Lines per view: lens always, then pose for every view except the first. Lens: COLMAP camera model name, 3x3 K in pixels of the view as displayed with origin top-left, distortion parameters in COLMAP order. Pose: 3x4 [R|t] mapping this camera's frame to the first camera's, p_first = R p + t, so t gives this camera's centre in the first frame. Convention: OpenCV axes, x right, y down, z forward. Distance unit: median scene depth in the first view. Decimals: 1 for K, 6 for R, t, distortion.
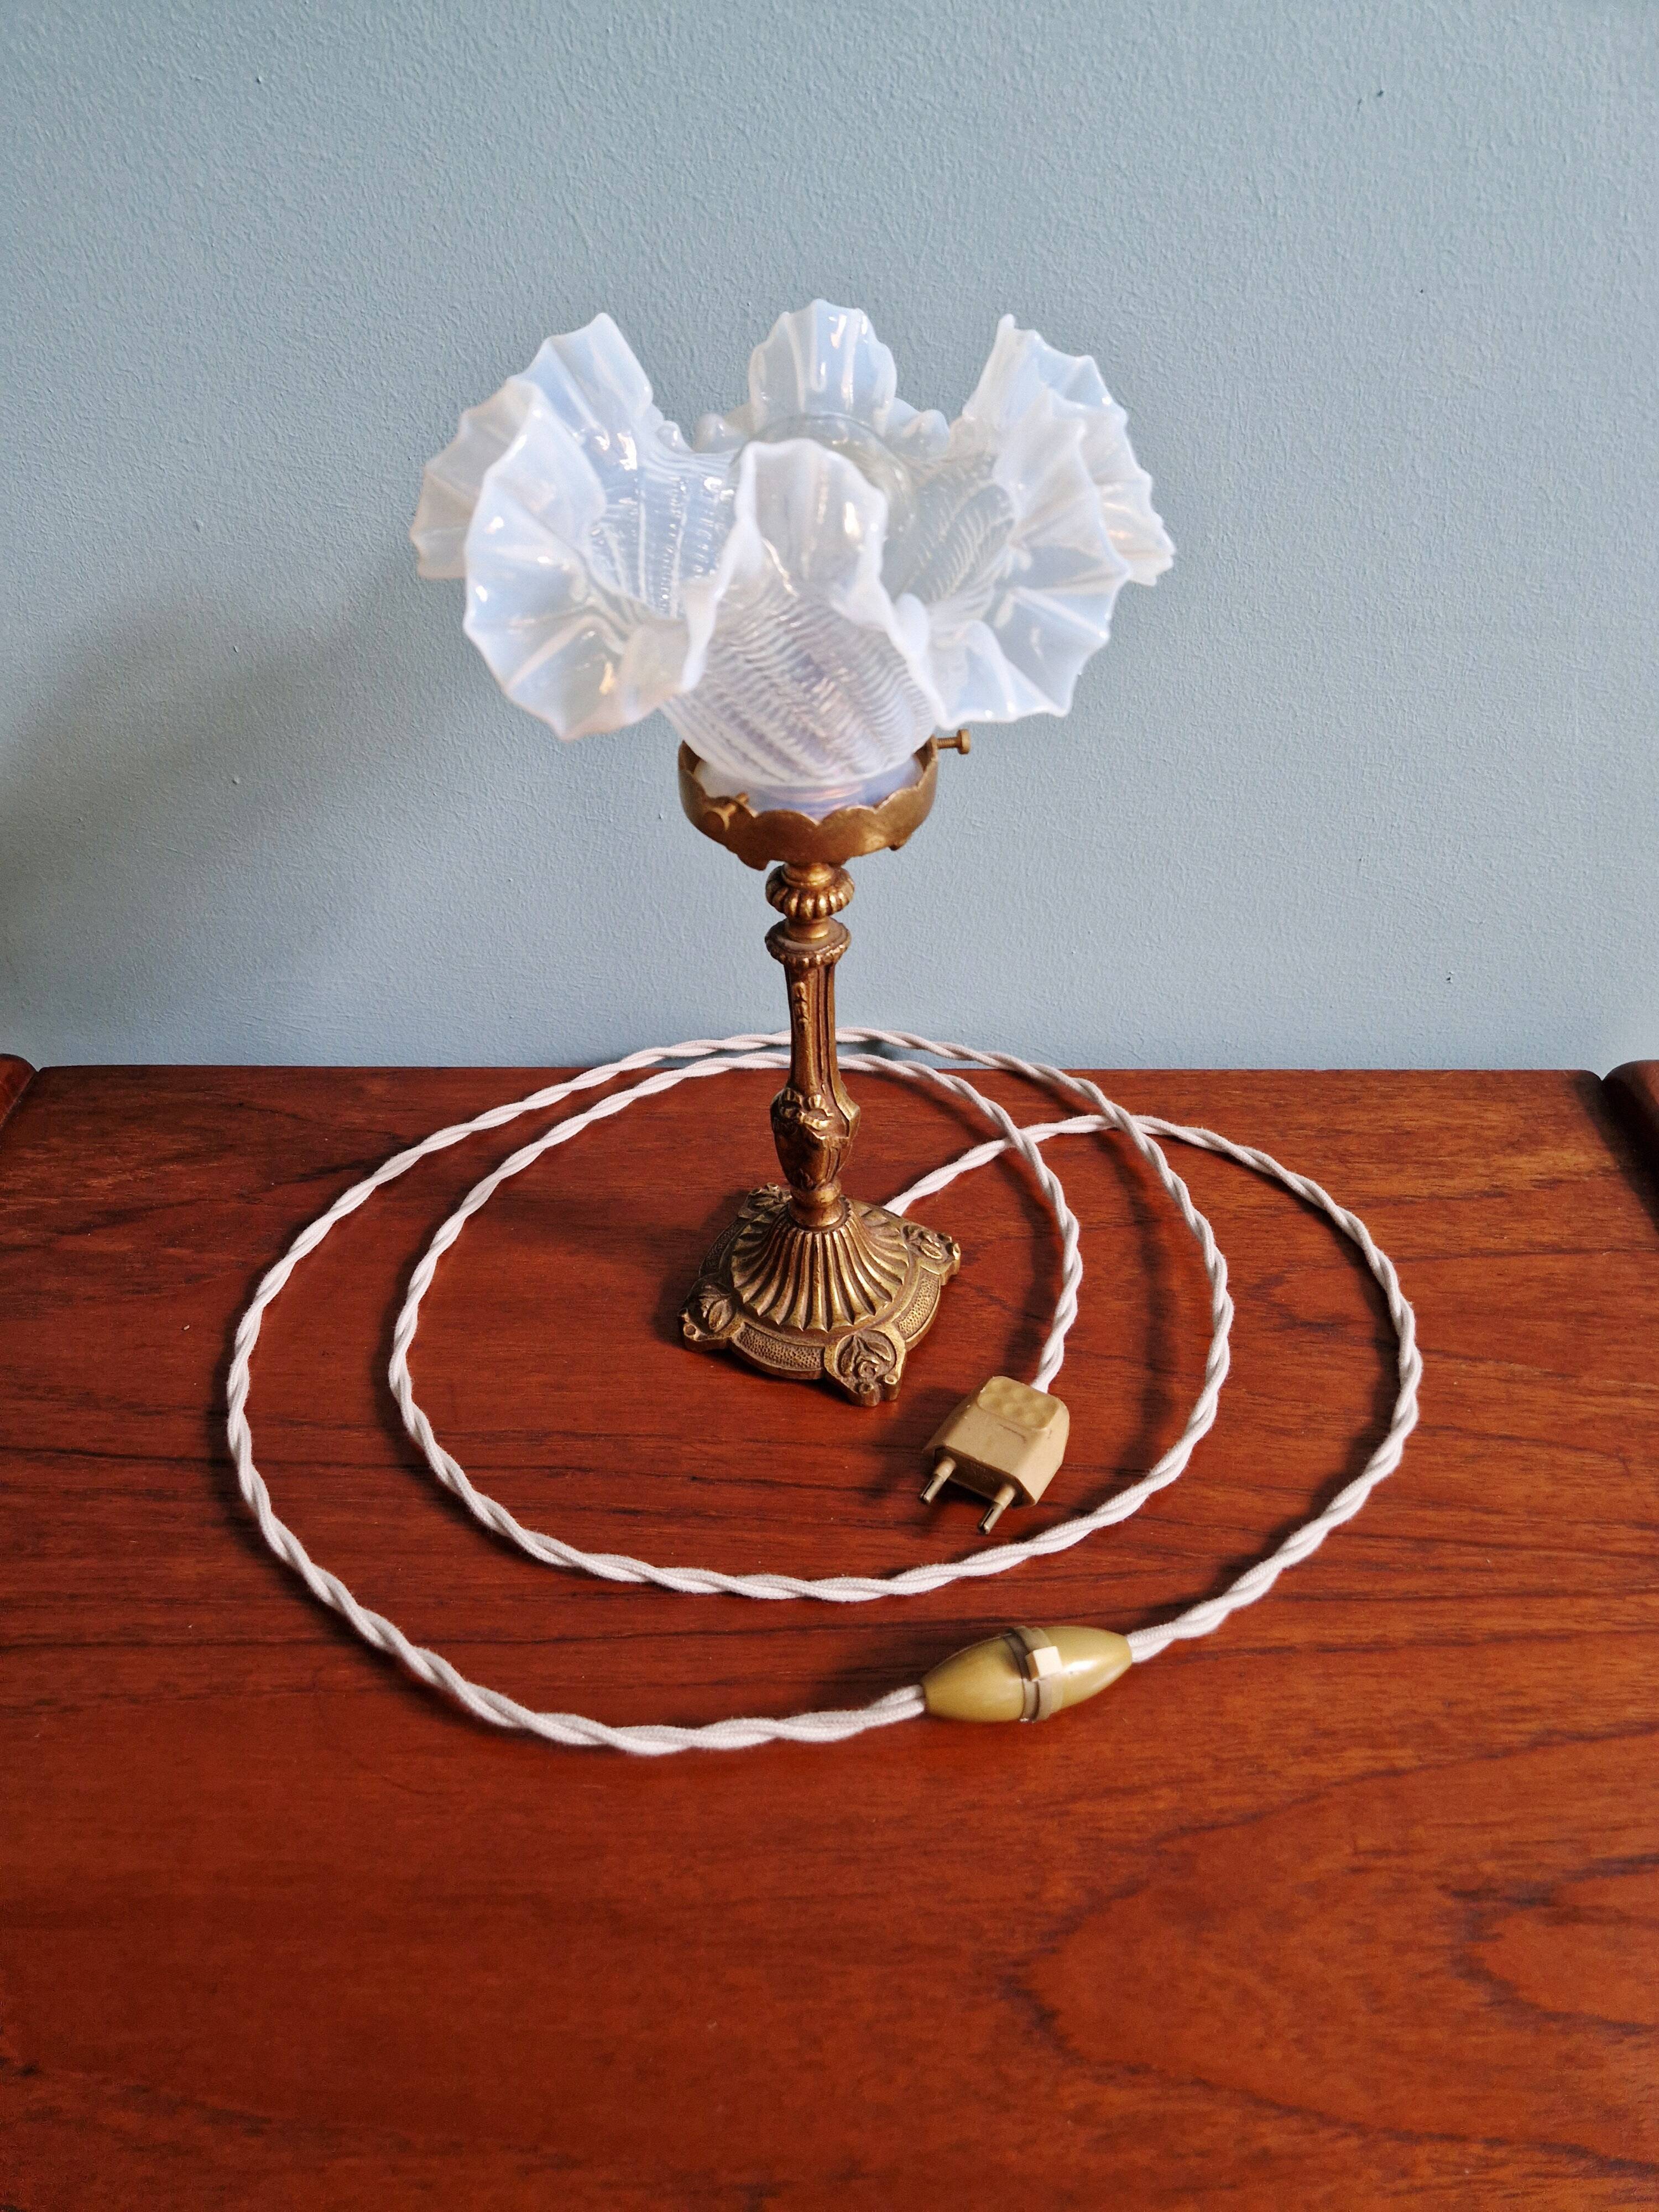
lens RADIAL K [[1510.6, 0, 808.8], [0, 1510.6, 1130.6], [0, 0, 1]] dist [0.071686, -0.056695]
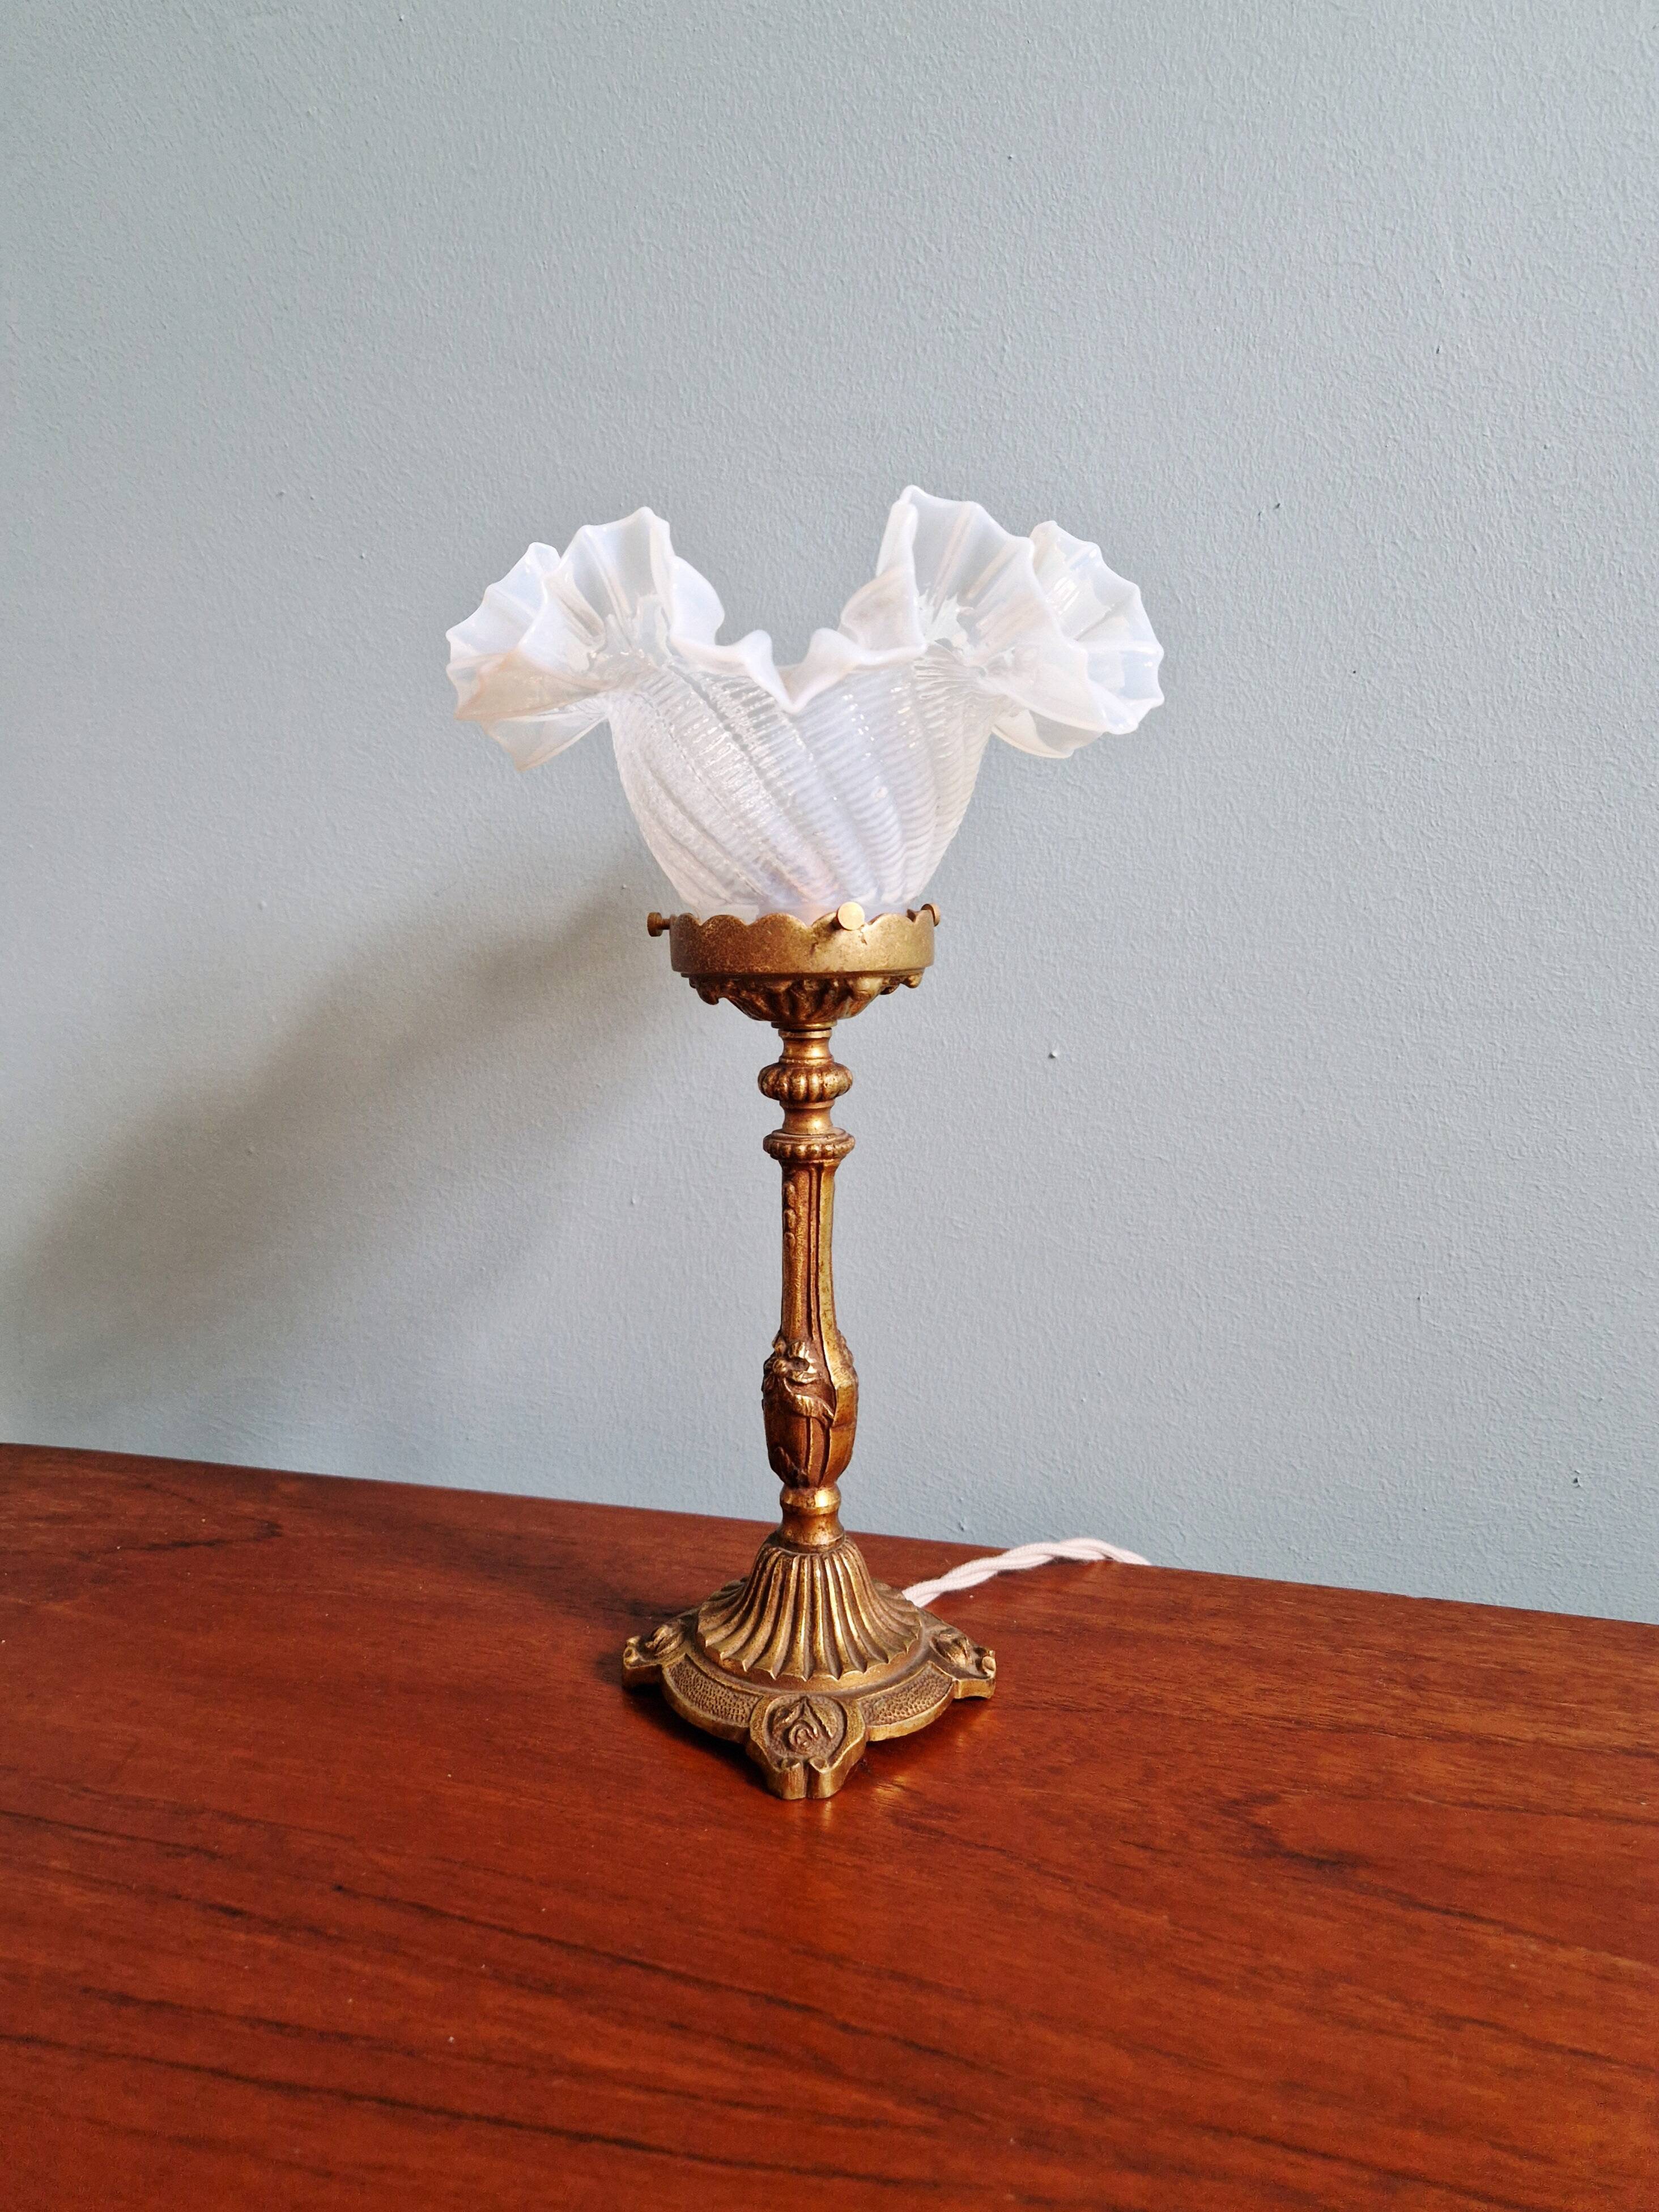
lens RADIAL K [[1536.9, 0, 818.8], [0, 1536.9, 1108.8], [0, 0, 1]] dist [0.069521, -0.061081]
pose [[0.969177, 0.037559, -0.243486, 0.324698], [-0.161139, 0.844237, -0.511174, 0.285556], [0.186361, 0.534653, 0.824267, 0.251798]]
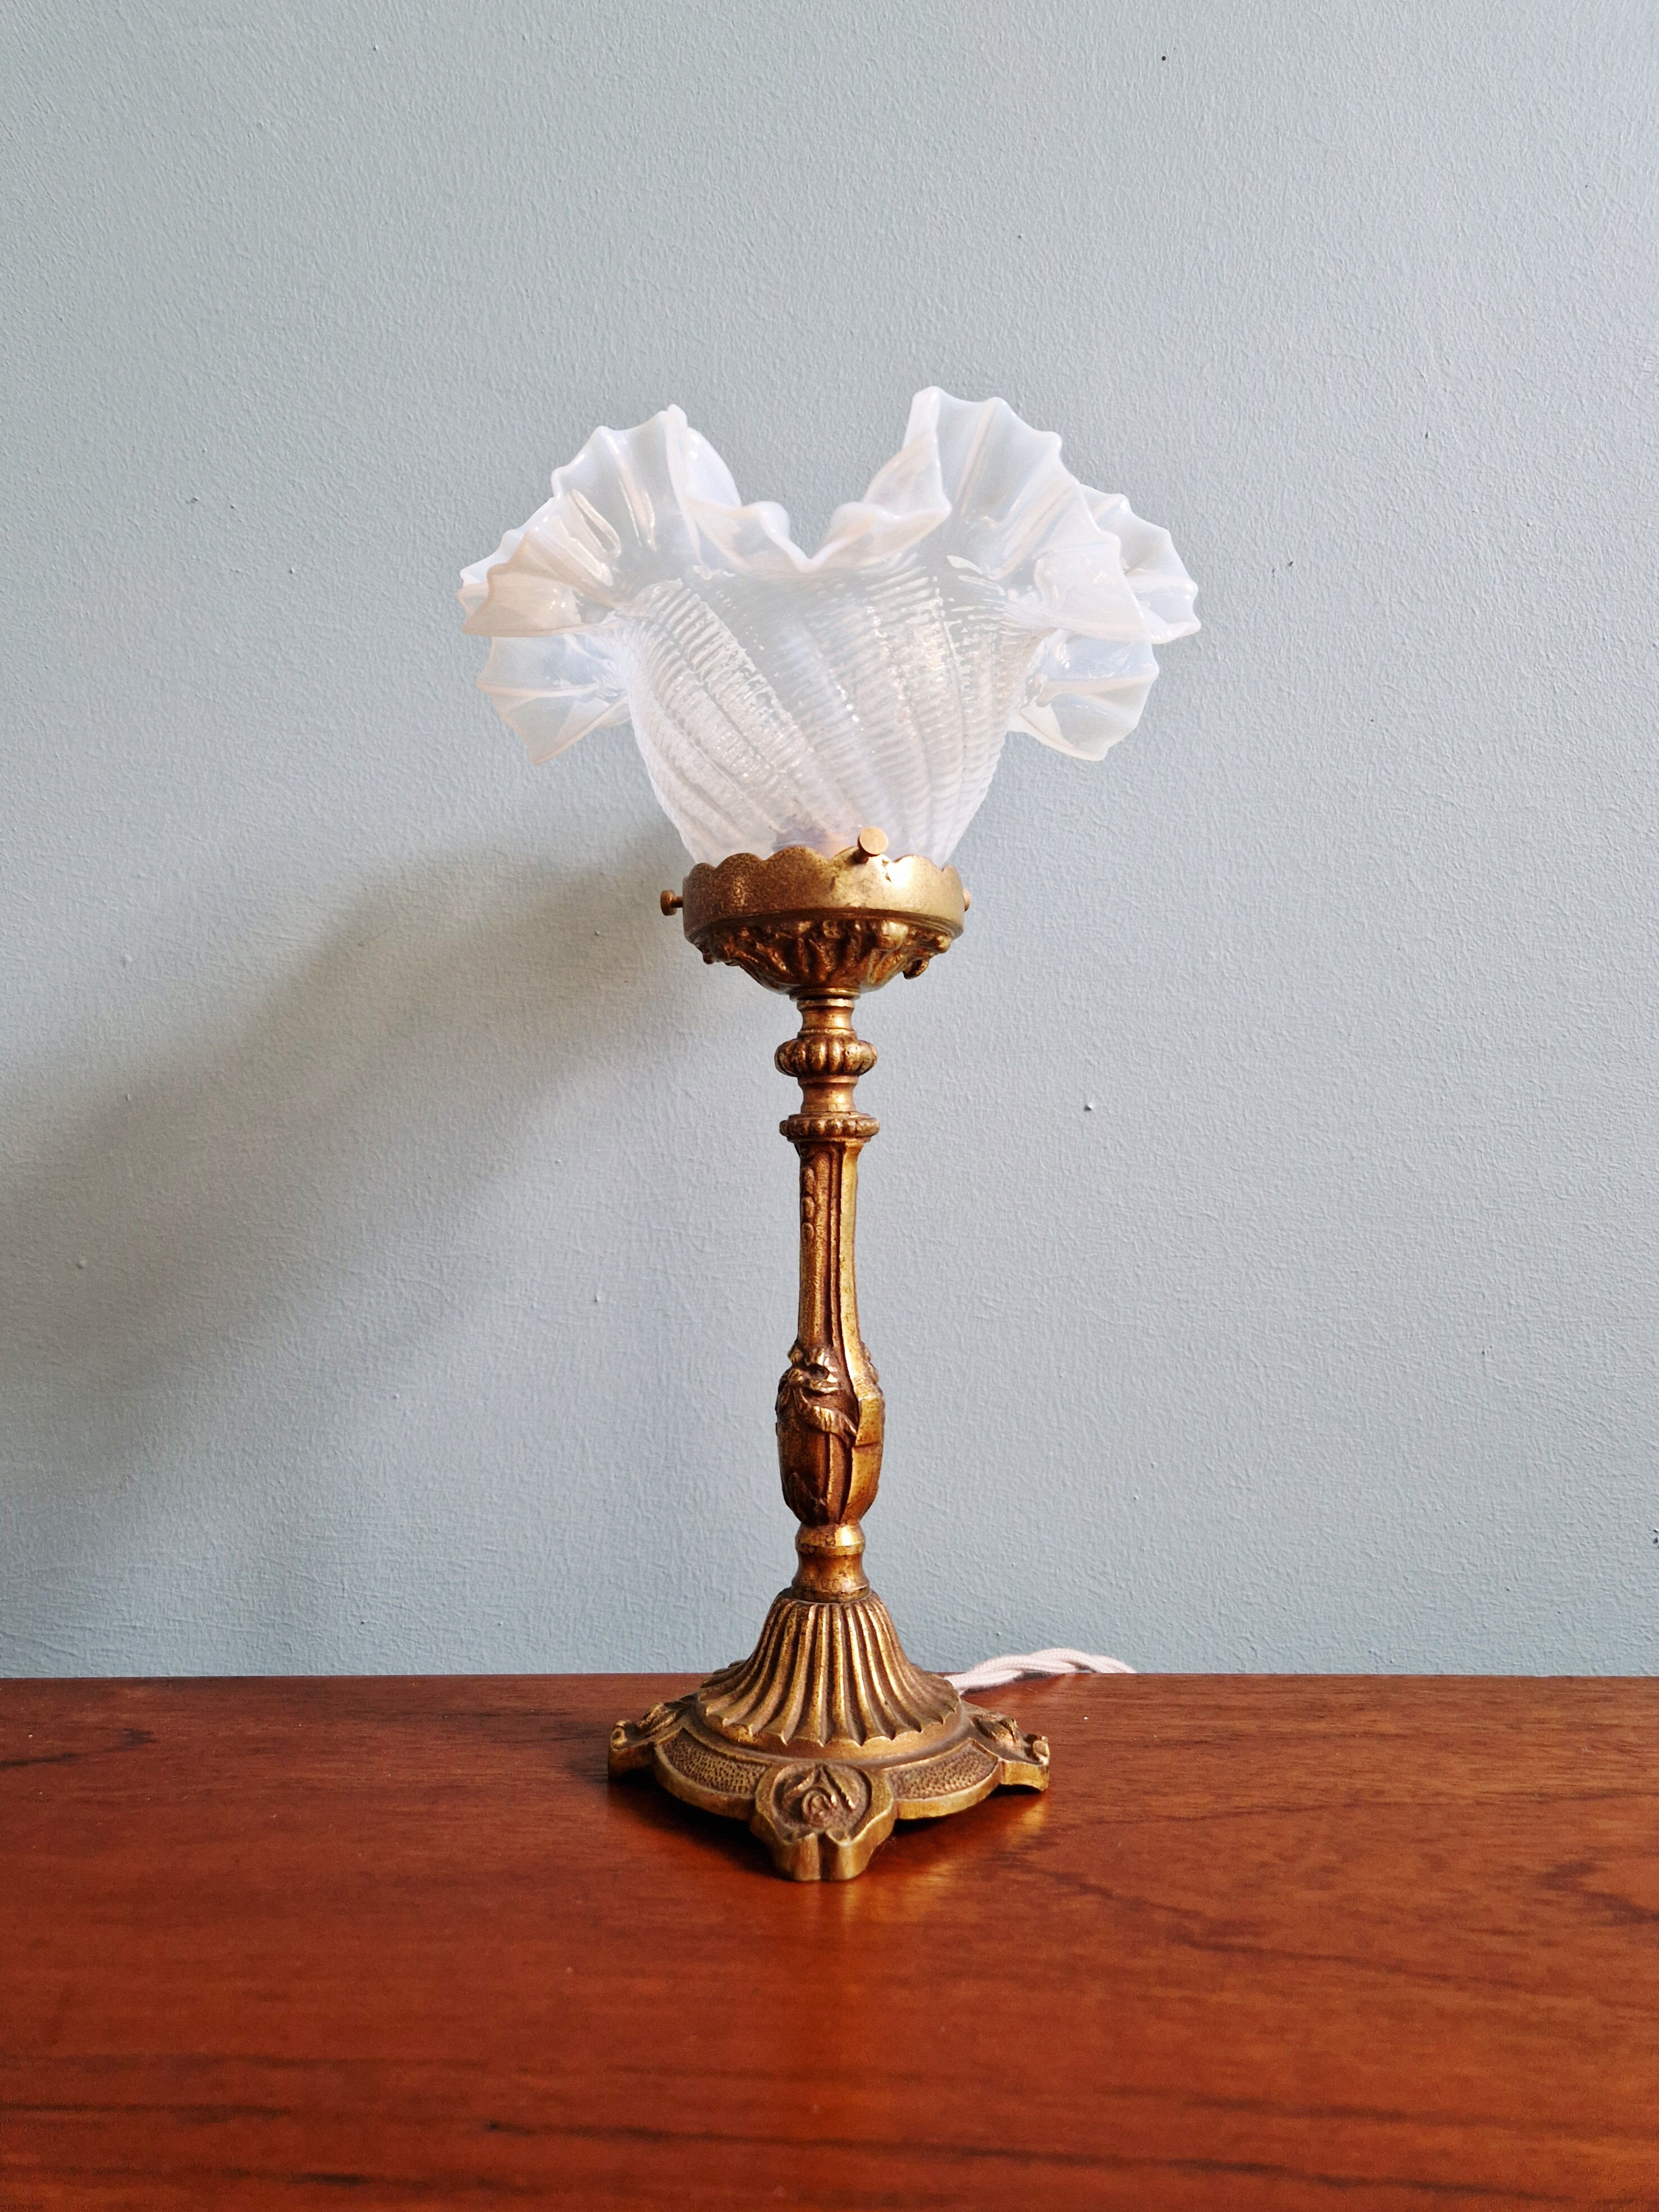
lens RADIAL K [[1523.0, 0, 814.4], [0, 1523.0, 1104.8], [0, 0, 1]] dist [0.064355, -0.057651]
pose [[0.999999, -0.001054, -0.000895, 0.024752], [0.000136, 0.718796, -0.695221, 0.368579], [0.001376, 0.695221, 0.718795, 0.449066]]
